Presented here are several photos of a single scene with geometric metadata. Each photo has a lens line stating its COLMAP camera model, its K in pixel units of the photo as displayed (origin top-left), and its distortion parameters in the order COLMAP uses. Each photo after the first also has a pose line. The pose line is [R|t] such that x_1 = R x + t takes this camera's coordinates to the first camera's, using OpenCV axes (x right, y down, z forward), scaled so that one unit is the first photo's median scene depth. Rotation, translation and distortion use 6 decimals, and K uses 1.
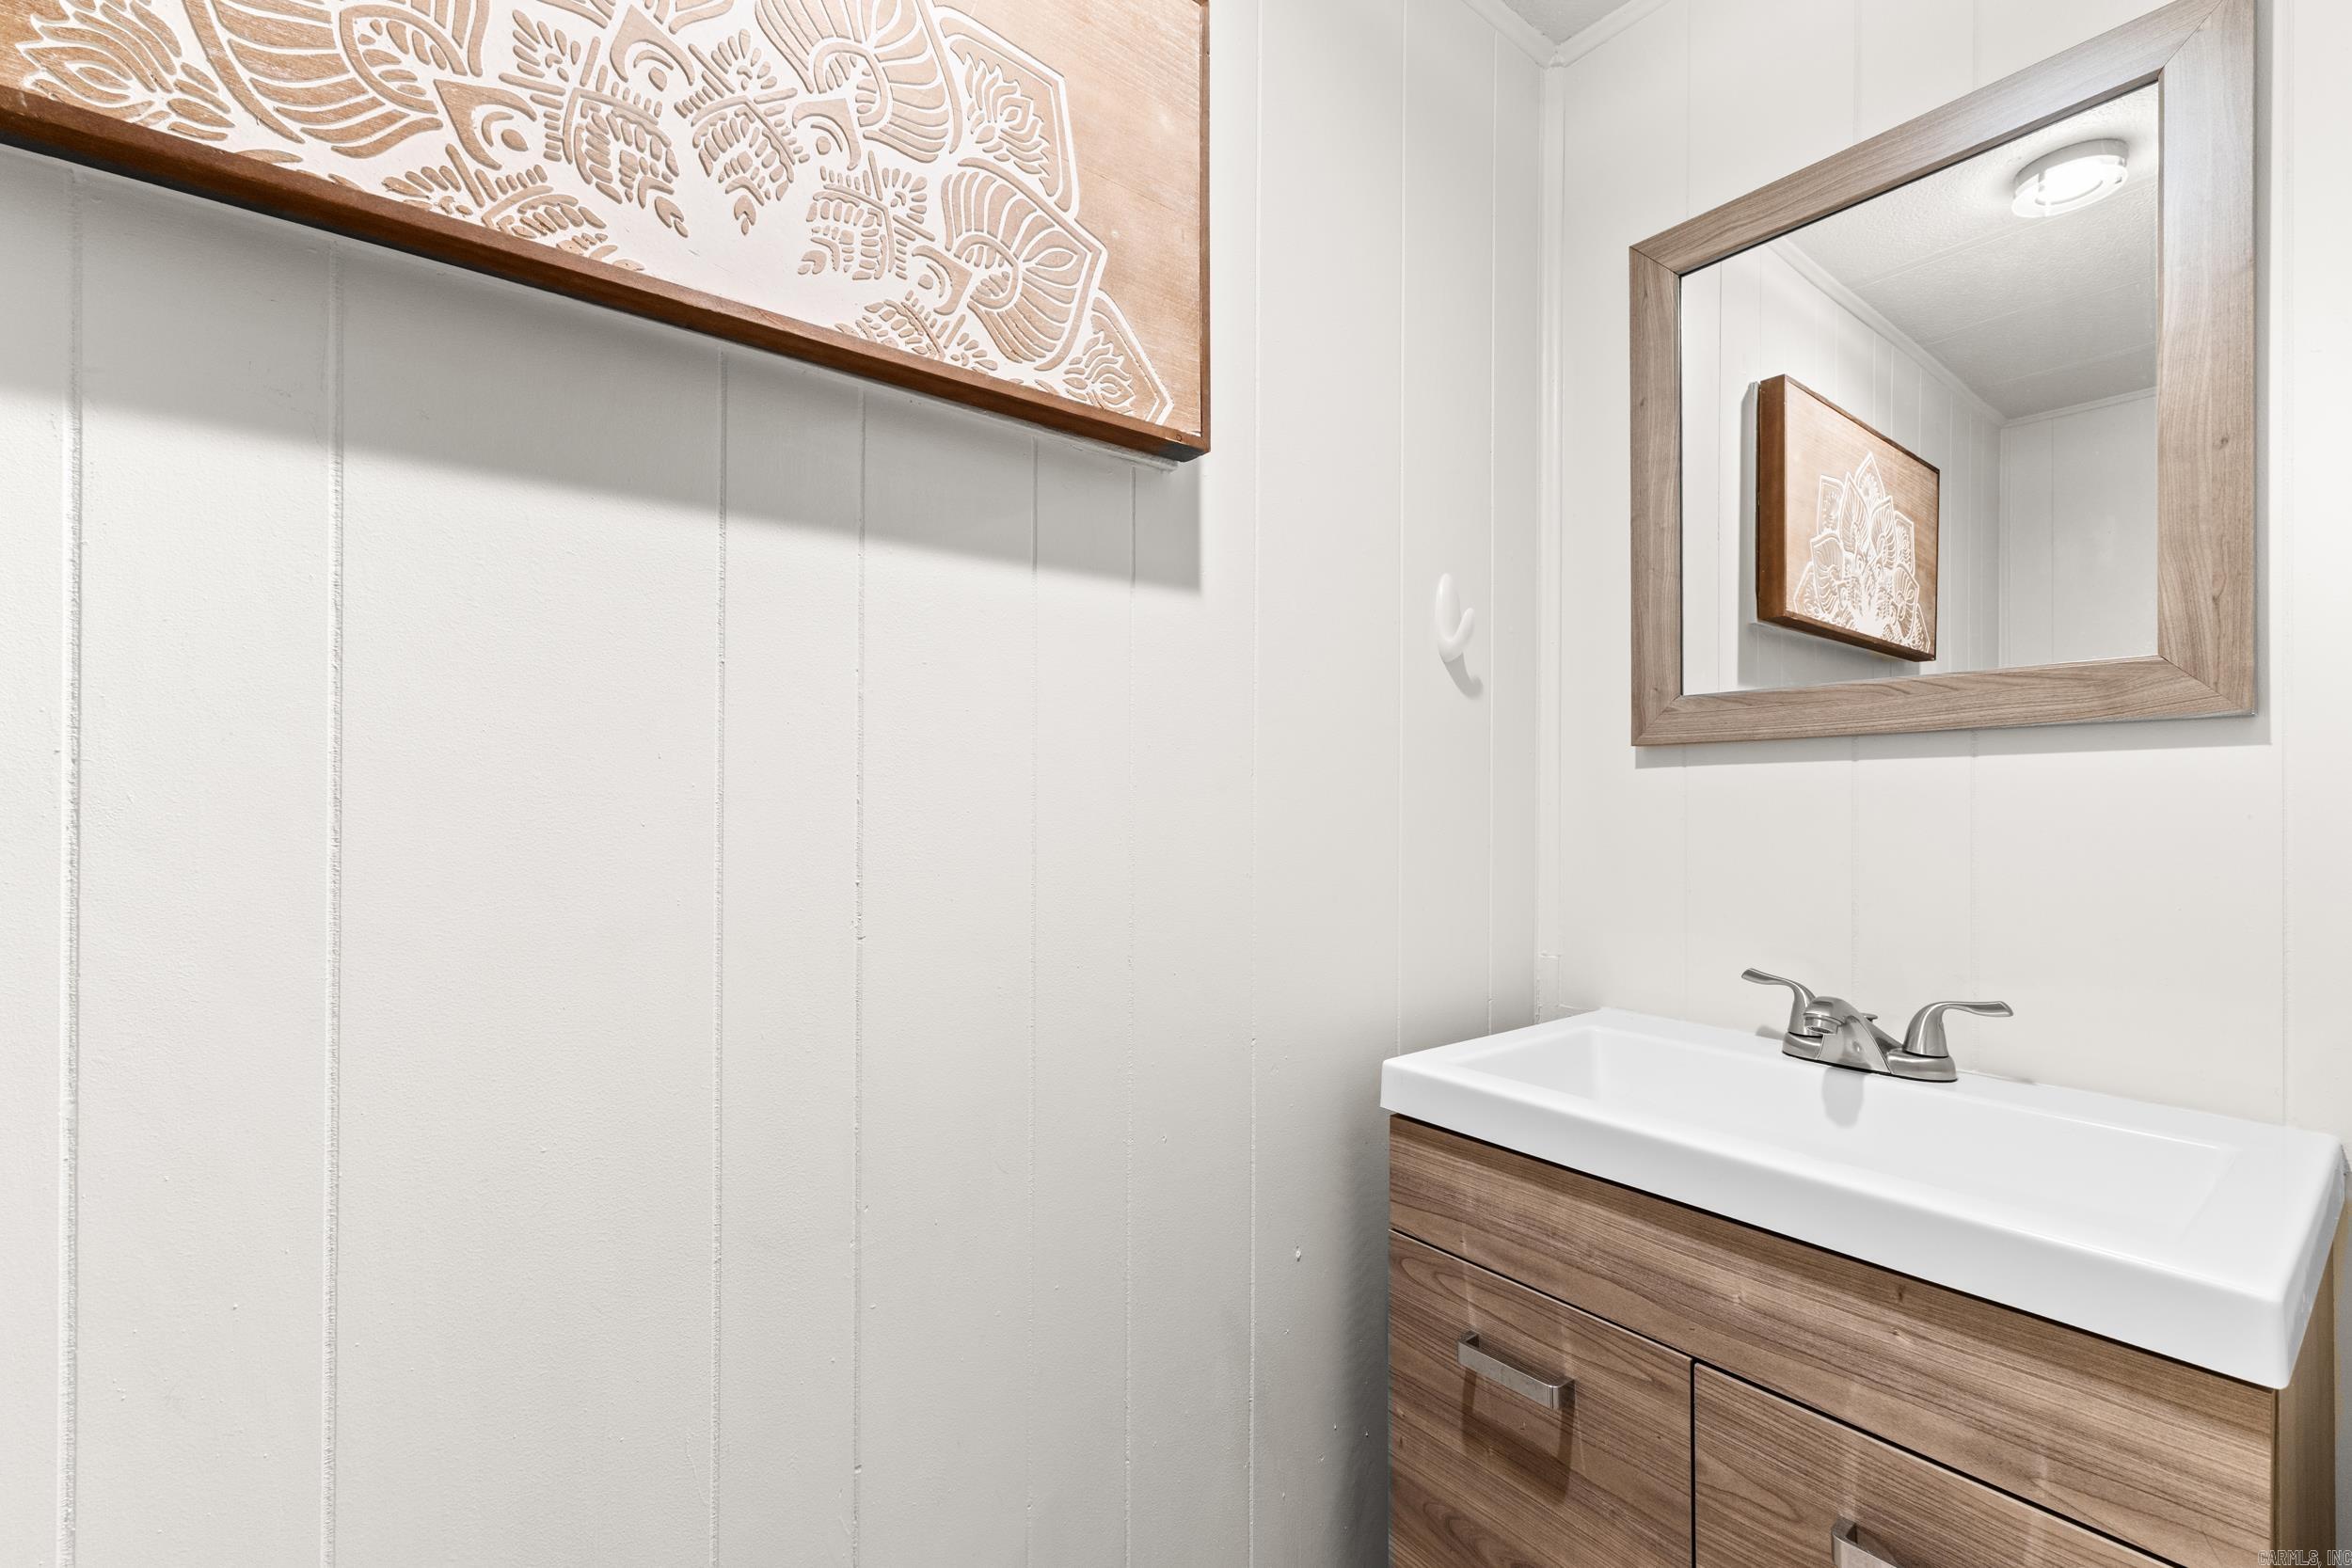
lens RADIAL K [[998.6, 0, 1173.5], [0, 998.6, 792.6], [0, 0, 1]] dist [0.002323, 0.000203]
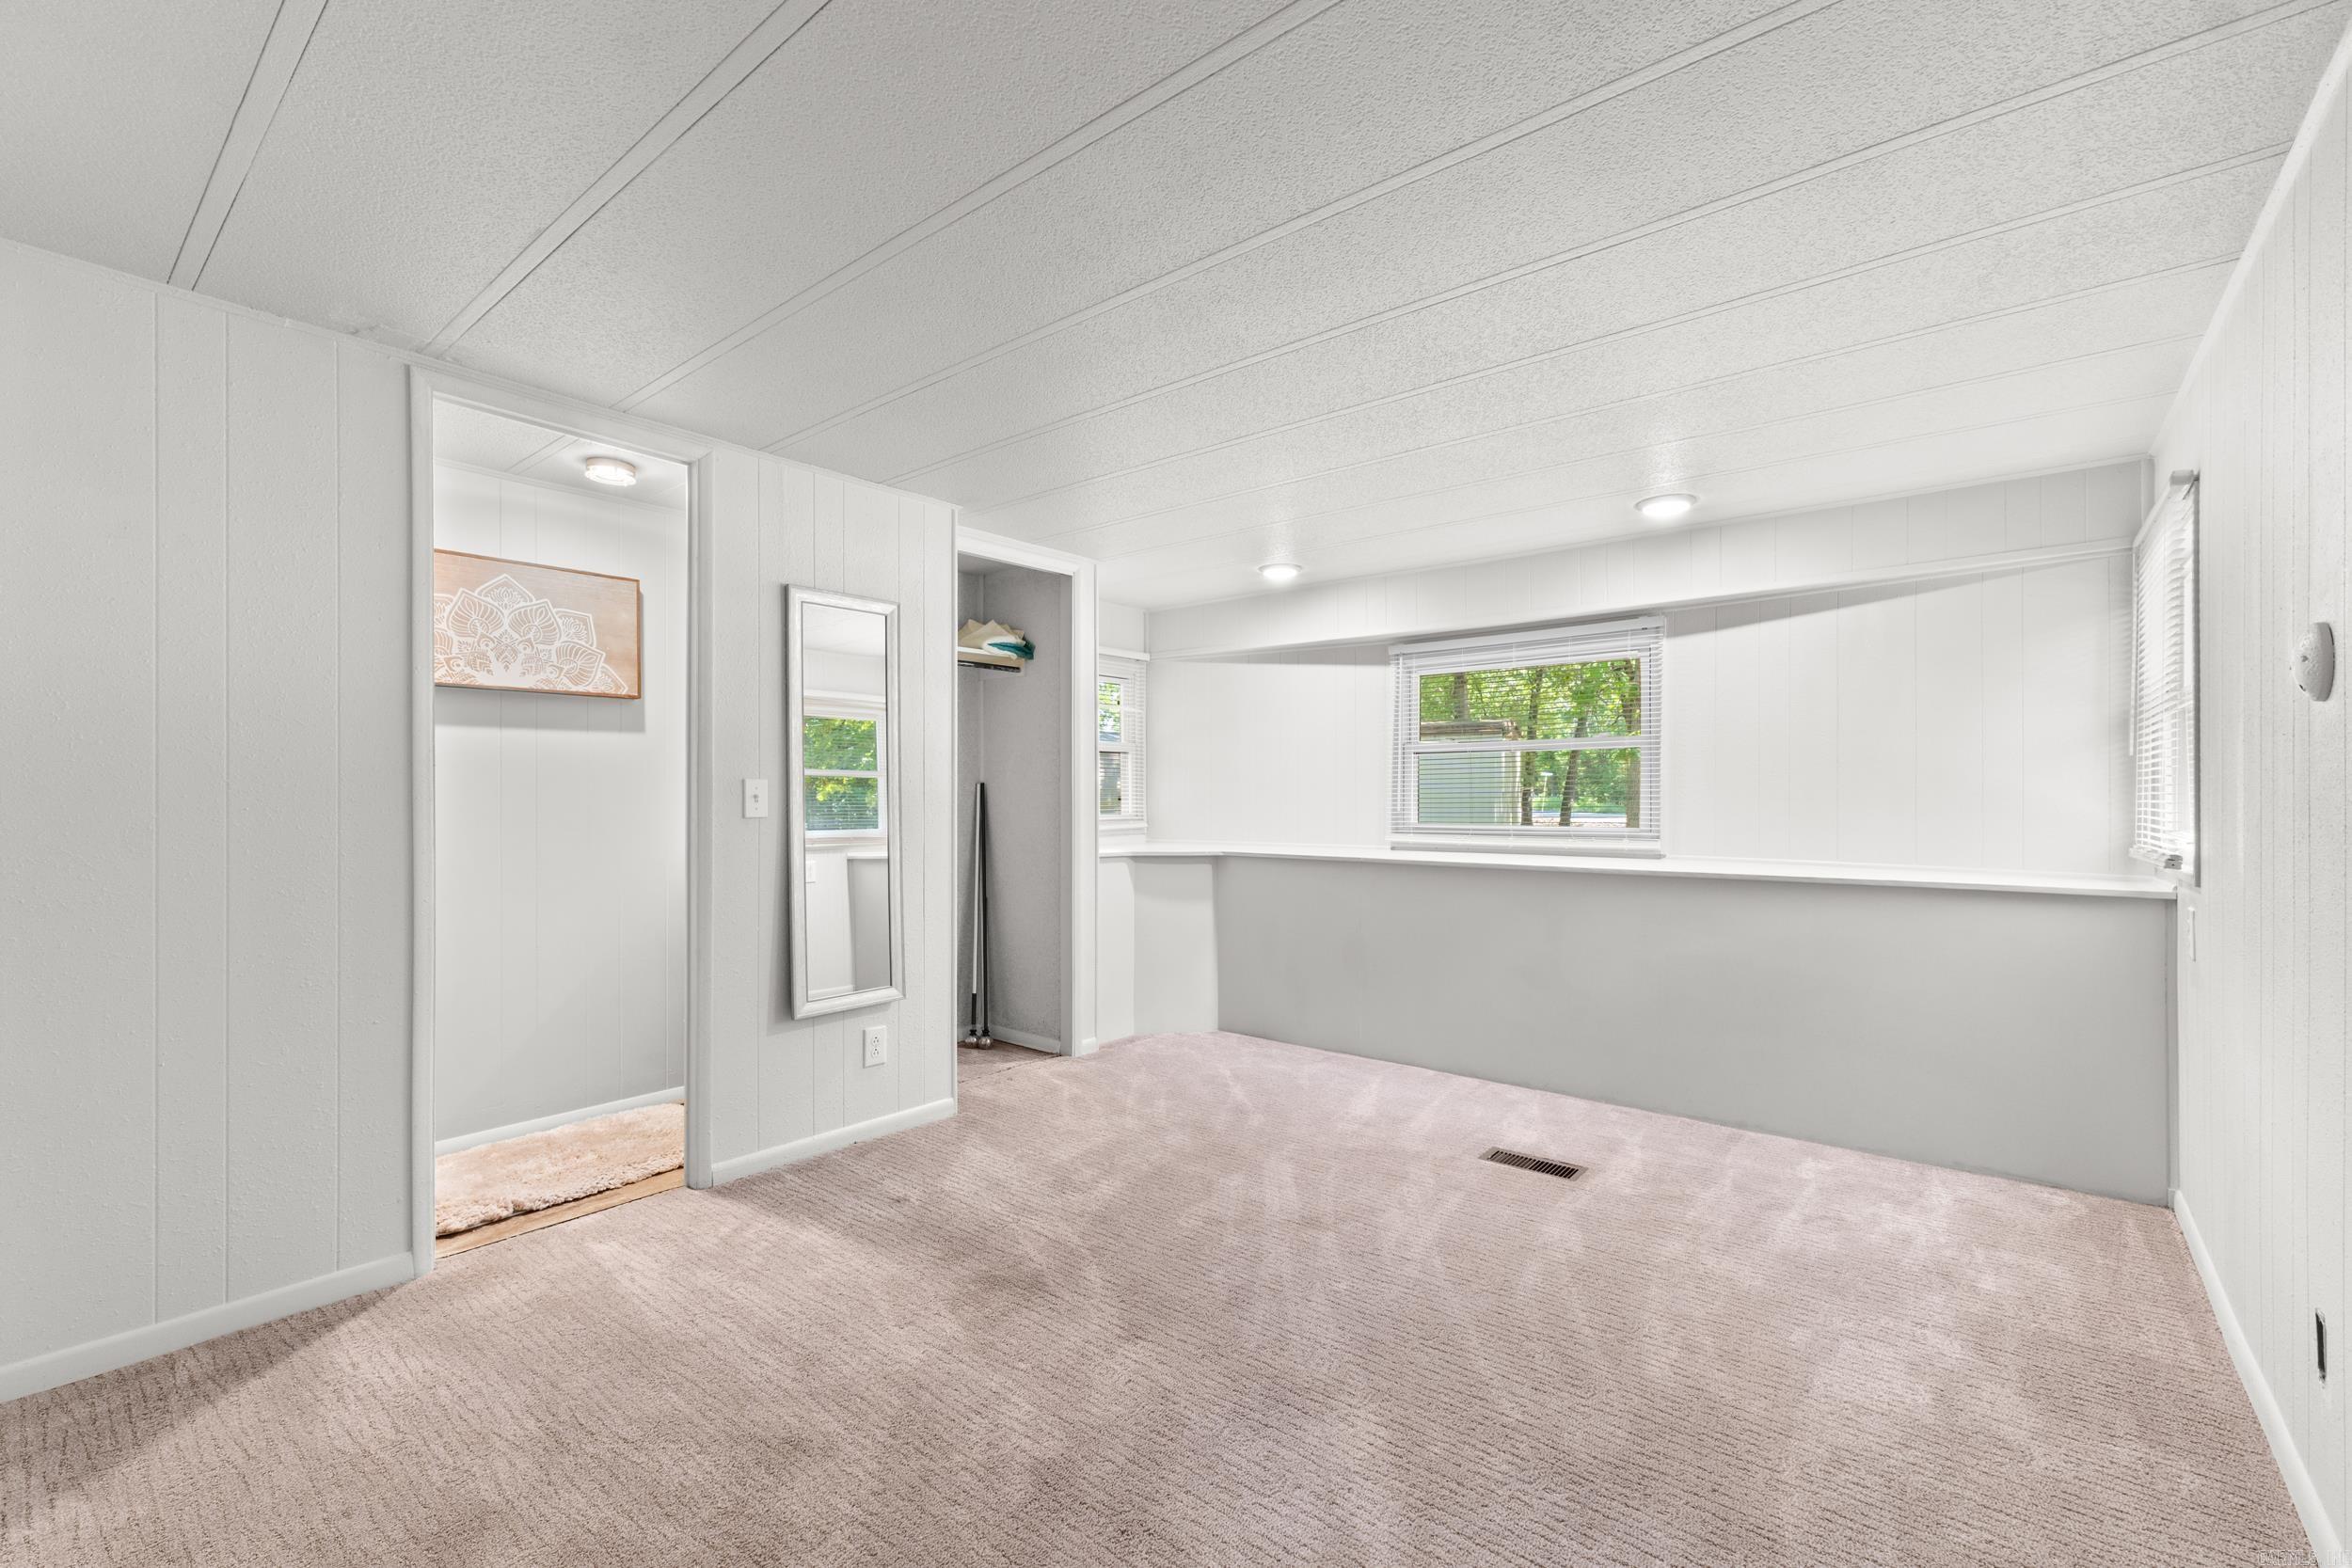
lens RADIAL K [[998.6, 0, 1173.8], [0, 998.6, 789.1], [0, 0, 1]] dist [0.002323, 0.000203]
pose [[0.975313, -0.003370, 0.220799, 1.475496], [0.002923, 0.999993, 0.002351, -0.002630], [-0.220805, -0.001648, 0.975316, -3.965673]]
